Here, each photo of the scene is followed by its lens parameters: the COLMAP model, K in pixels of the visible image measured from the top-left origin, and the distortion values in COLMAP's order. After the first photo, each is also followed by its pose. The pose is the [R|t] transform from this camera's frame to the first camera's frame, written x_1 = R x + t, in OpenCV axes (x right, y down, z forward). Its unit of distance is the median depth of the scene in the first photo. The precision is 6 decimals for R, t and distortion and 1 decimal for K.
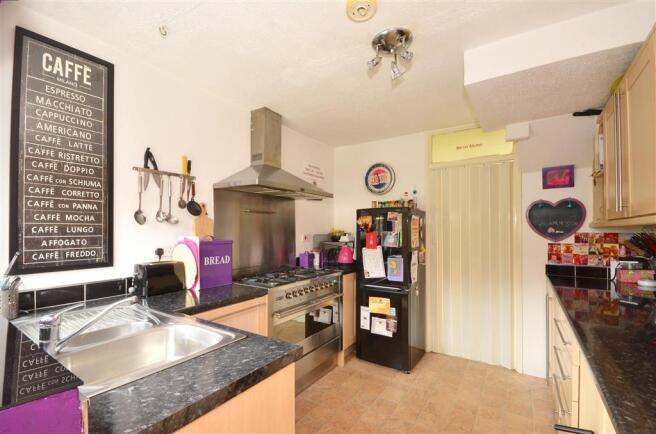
lens RADIAL K [[293.3, 0, 329.2], [0, 293.3, 226.8], [0, 0, 1]] dist [-0.001518, -0.000611]
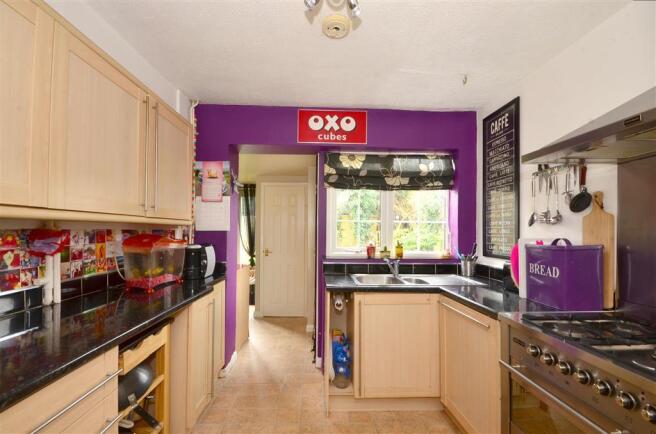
lens RADIAL K [[293.3, 0, 329.2], [0, 293.3, 226.8], [0, 0, 1]] dist [-0.001518, -0.000611]
pose [[-0.802548, -0.014760, -0.596405, 0.670613], [-0.004744, 0.999820, -0.018361, 0.020106], [0.596568, -0.011907, -0.802474, 1.600693]]
